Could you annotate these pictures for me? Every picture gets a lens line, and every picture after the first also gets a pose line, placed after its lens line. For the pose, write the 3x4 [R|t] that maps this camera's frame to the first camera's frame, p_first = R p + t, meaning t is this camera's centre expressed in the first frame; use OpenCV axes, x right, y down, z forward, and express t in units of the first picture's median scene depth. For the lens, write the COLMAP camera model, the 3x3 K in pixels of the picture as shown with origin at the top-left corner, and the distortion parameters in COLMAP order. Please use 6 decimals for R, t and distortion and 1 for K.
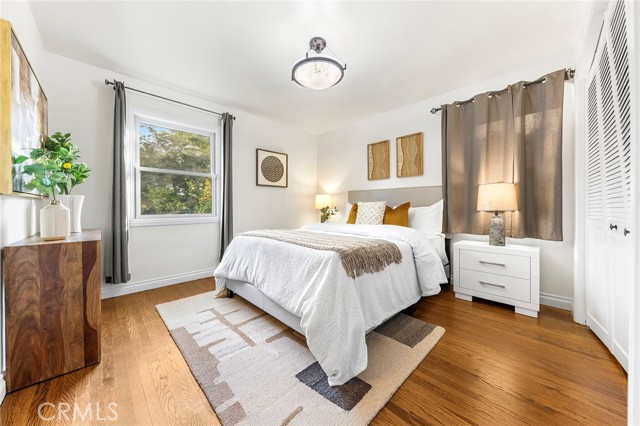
lens RADIAL K [[221.2, 0, 320.1], [0, 221.2, 209.4], [0, 0, 1]] dist [0.006667, -0.000384]
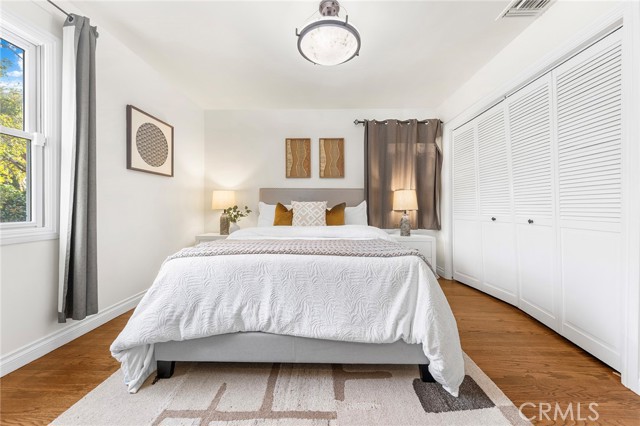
lens RADIAL K [[228.2, 0, 320.9], [0, 228.2, 210.3], [0, 0, 1]] dist [-0.000952, -0.000123]
pose [[0.723287, -0.006436, 0.690517, -0.393721], [0.004140, 0.999979, 0.004984, -0.002136], [-0.690535, -0.000746, 0.723299, 0.265889]]
